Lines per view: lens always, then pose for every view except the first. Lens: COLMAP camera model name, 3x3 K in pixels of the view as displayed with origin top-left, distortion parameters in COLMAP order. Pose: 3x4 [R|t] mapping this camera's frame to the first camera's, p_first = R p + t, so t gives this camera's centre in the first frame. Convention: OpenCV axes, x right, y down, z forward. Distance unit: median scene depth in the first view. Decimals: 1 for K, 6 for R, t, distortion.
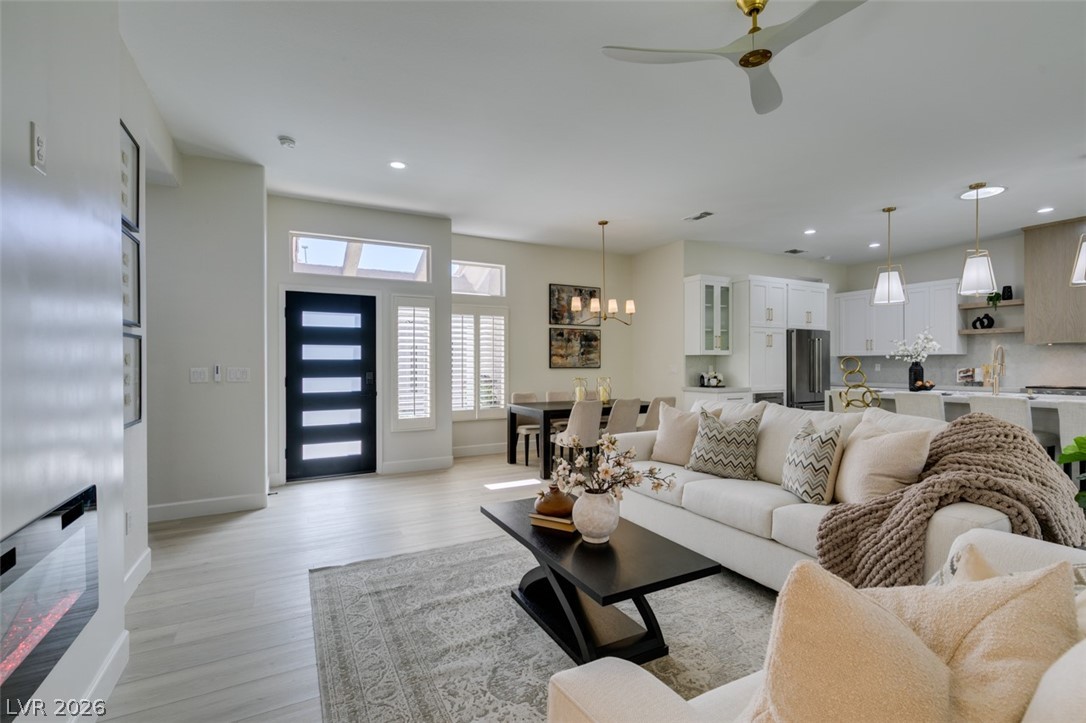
lens RADIAL K [[483.9, 0, 545.1], [0, 483.9, 365.5], [0, 0, 1]] dist [0.006370, -0.003851]
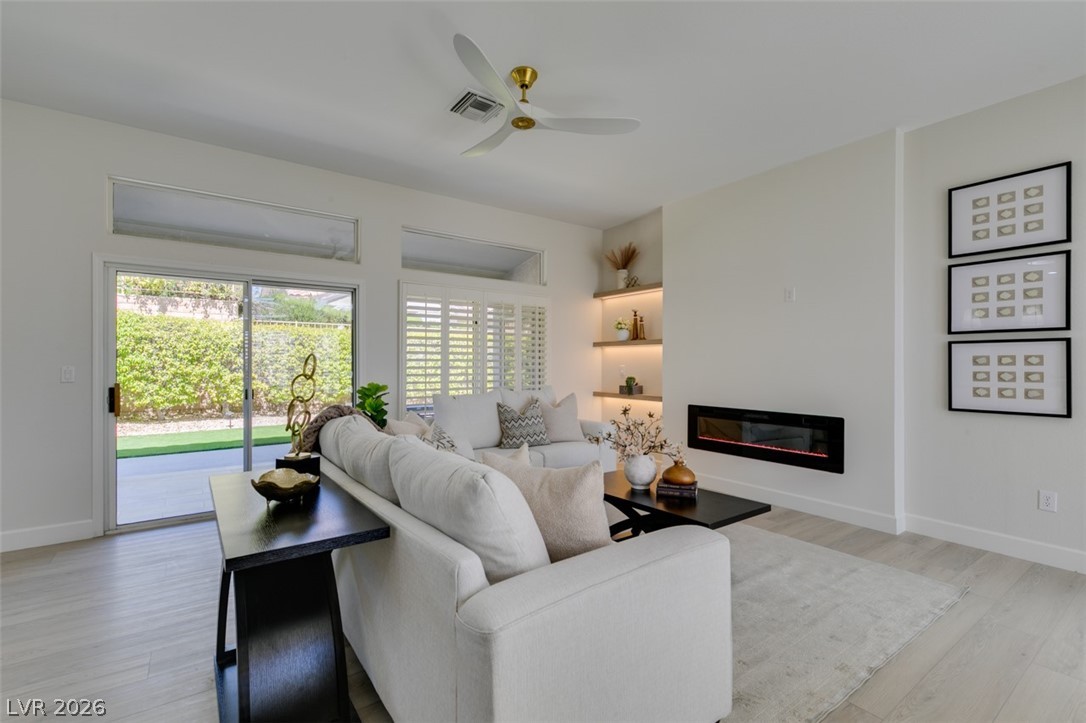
lens RADIAL K [[483.9, 0, 541.9], [0, 483.9, 364.6], [0, 0, 1]] dist [0.006370, -0.003851]
pose [[-0.990625, -0.001116, -0.136602, 0.188944], [-0.002105, 0.999973, 0.007094, -0.003466], [0.136591, 0.007315, -0.990601, 0.771871]]
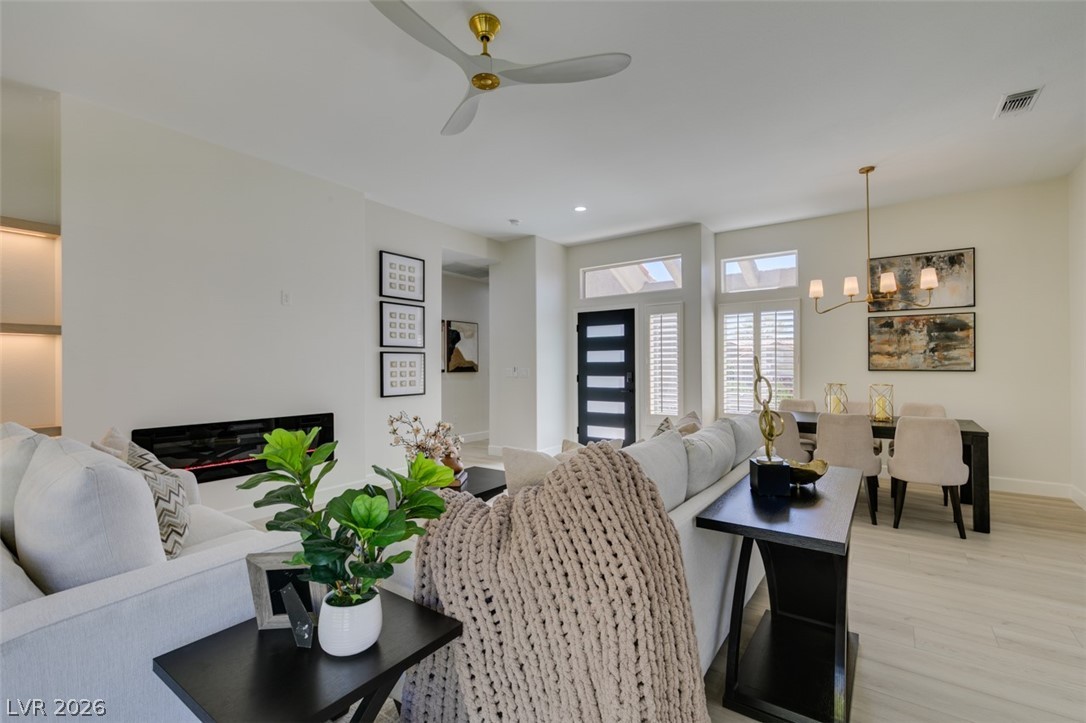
lens RADIAL K [[483.9, 0, 540.7], [0, 483.9, 362.2], [0, 0, 1]] dist [0.006370, -0.003851]
pose [[0.442505, -0.005775, -0.896747, 0.488707], [0.000182, 0.999980, -0.006350, -0.003371], [0.896766, 0.002647, 0.442498, 0.217378]]
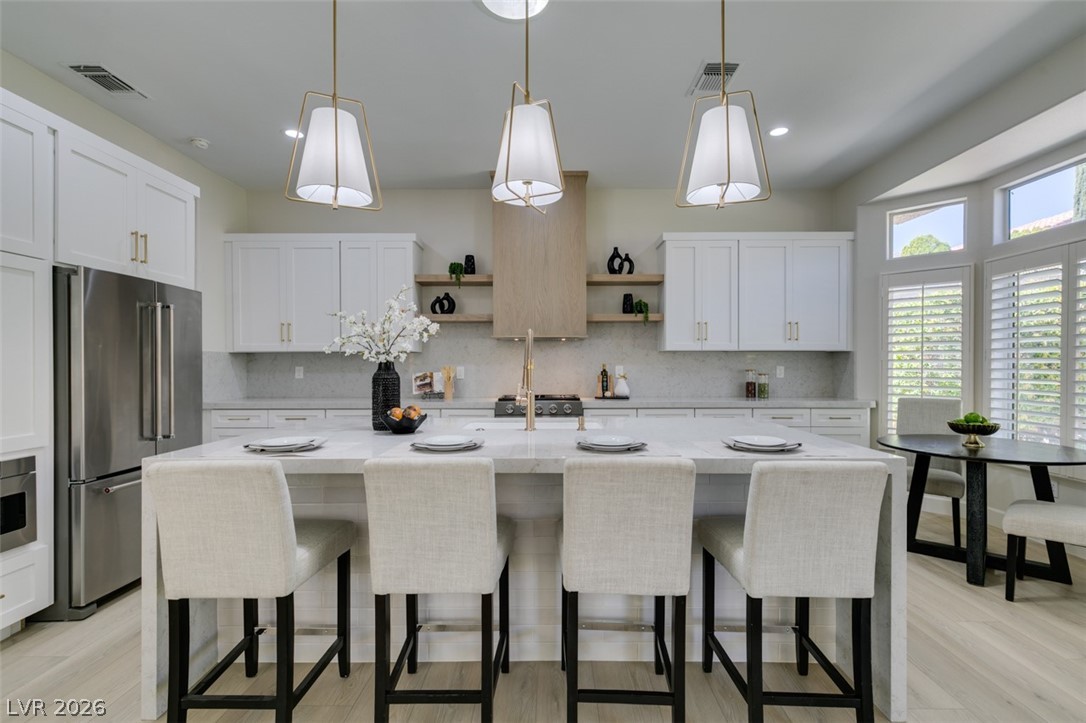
lens RADIAL K [[483.9, 0, 543.0], [0, 483.9, 365.9], [0, 0, 1]] dist [0.006370, -0.003851]
pose [[0.475166, -0.002064, 0.879894, 0.377362], [0.003611, 0.999993, 0.000396, -0.003143], [-0.879889, 0.002989, 0.475170, 0.562656]]
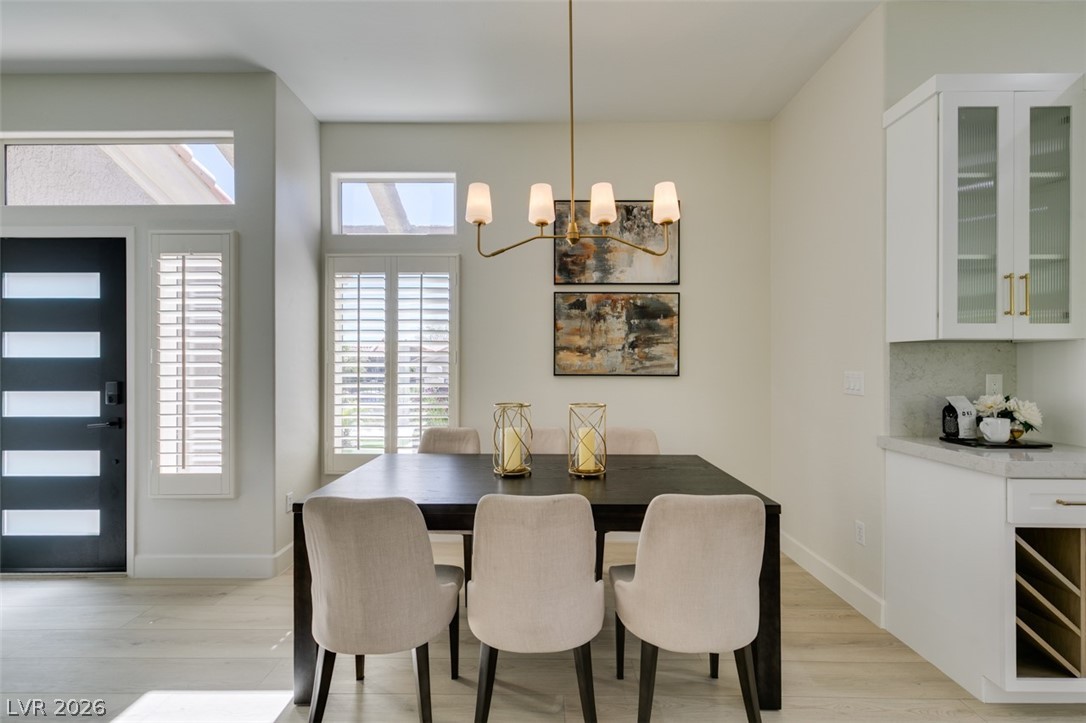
lens RADIAL K [[483.9, 0, 541.6], [0, 483.9, 364.1], [0, 0, 1]] dist [0.006370, -0.003851]
pose [[0.881582, 0.000179, -0.472031, 0.240034], [-0.003373, 0.999977, -0.005920, -0.003537], [0.472019, 0.006811, 0.881562, 0.600448]]
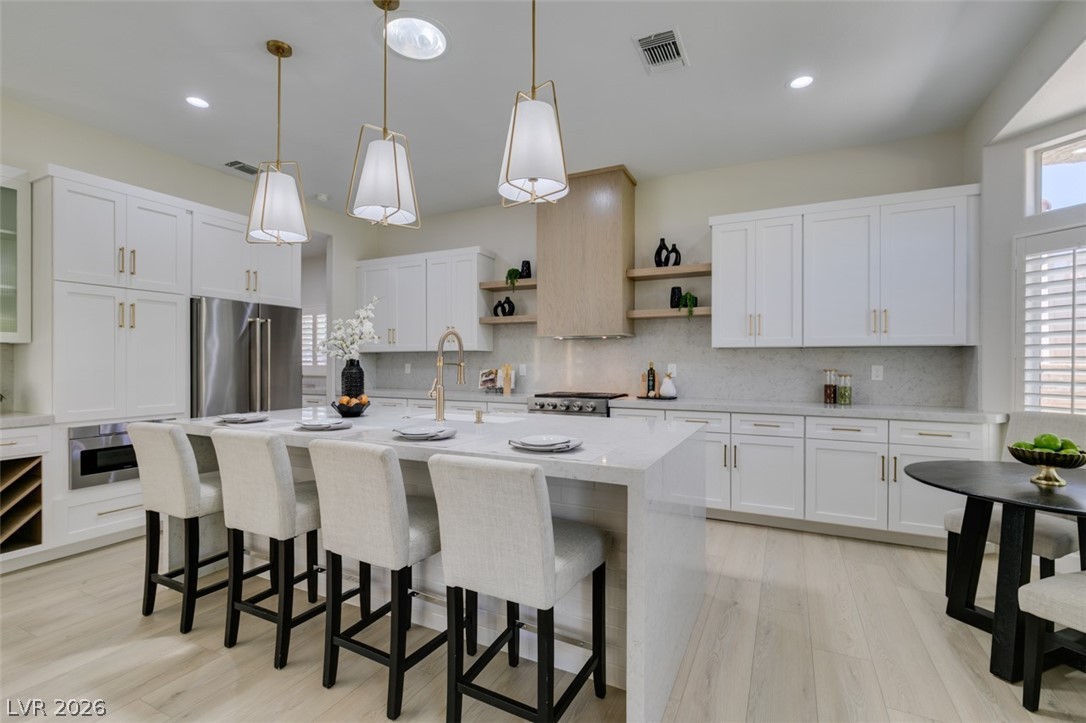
lens RADIAL K [[483.9, 0, 545.6], [0, 483.9, 362.7], [0, 0, 1]] dist [0.006370, -0.003851]
pose [[0.809835, 0.003288, 0.586649, 0.524418], [-0.001313, 0.999992, -0.003792, -0.001972], [-0.586656, 0.002301, 0.809833, 0.363066]]
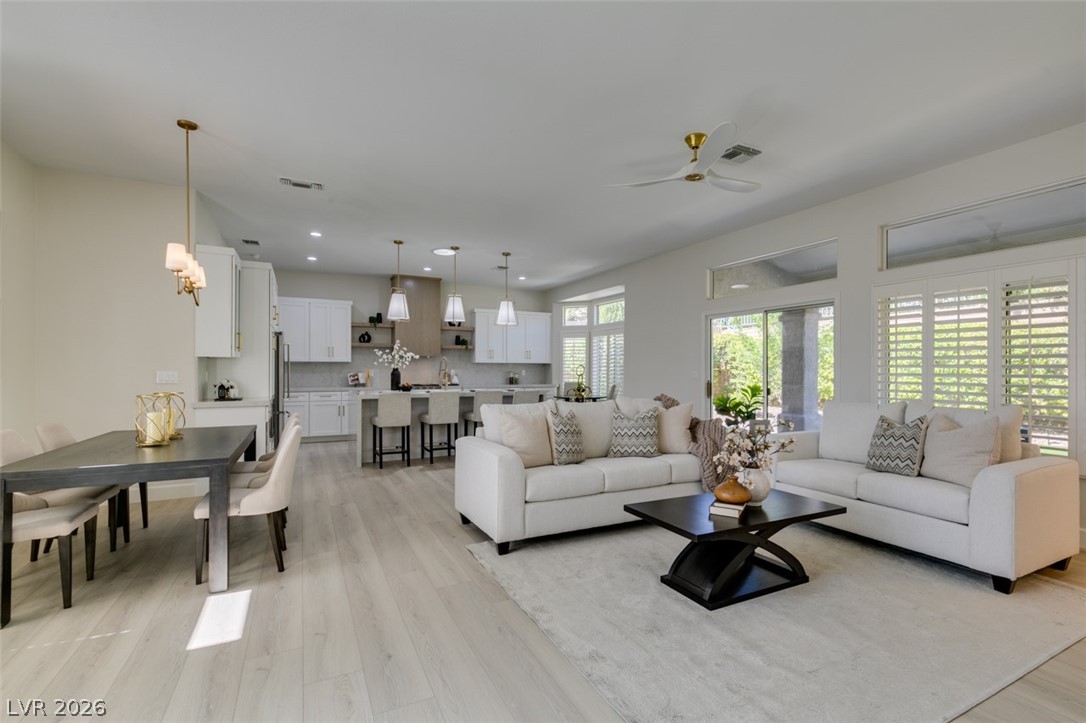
lens RADIAL K [[483.9, 0, 540.1], [0, 483.9, 368.0], [0, 0, 1]] dist [0.006370, -0.003851]
pose [[0.025573, 0.004524, 0.999663, -0.399105], [0.003125, 0.999985, -0.004606, -0.000286], [-0.999668, 0.003242, 0.025558, 0.500556]]
